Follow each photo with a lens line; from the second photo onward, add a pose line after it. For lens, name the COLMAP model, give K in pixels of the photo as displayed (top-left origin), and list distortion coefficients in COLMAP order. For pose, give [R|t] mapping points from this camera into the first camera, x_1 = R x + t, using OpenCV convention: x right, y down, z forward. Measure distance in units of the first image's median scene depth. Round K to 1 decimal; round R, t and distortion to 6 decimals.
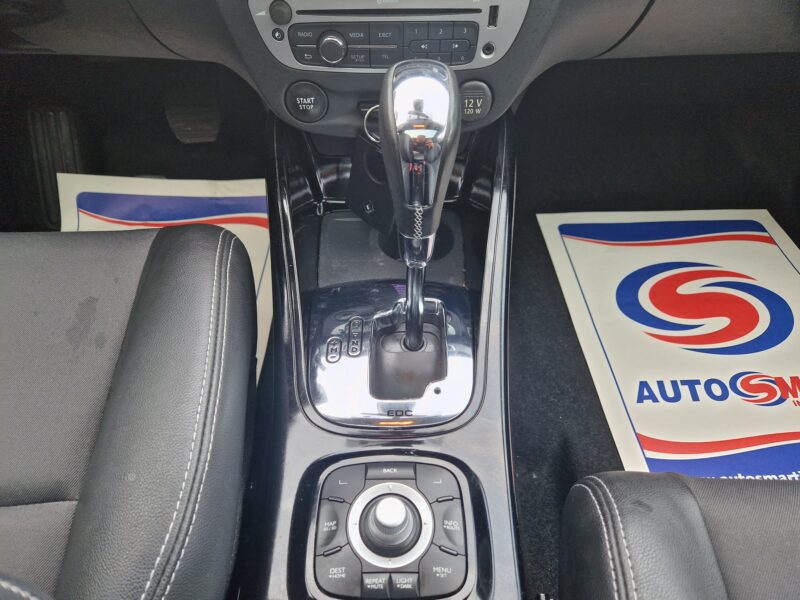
lens RADIAL K [[523.6, 0, 400.0], [0, 523.6, 300.0], [0, 0, 1]] dist [0.035554, 0.000067]
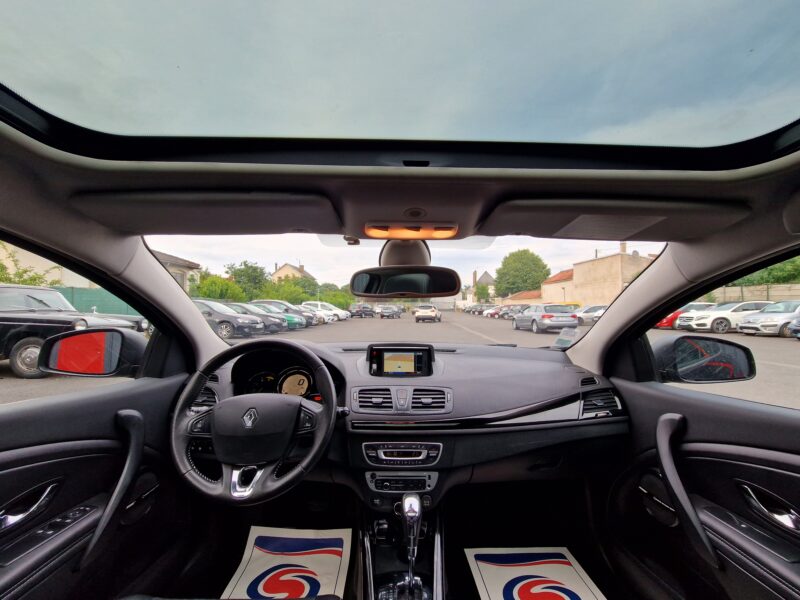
lens RADIAL K [[327.3, 0, 396.2], [0, 327.3, 301.7], [0, 0, 1]] dist [-0.000712, -0.000206]
pose [[0.999926, 0.010544, 0.006104, -0.077691], [-0.002517, 0.668960, -0.743294, 0.313958], [-0.011921, 0.743224, 0.668937, -1.298411]]
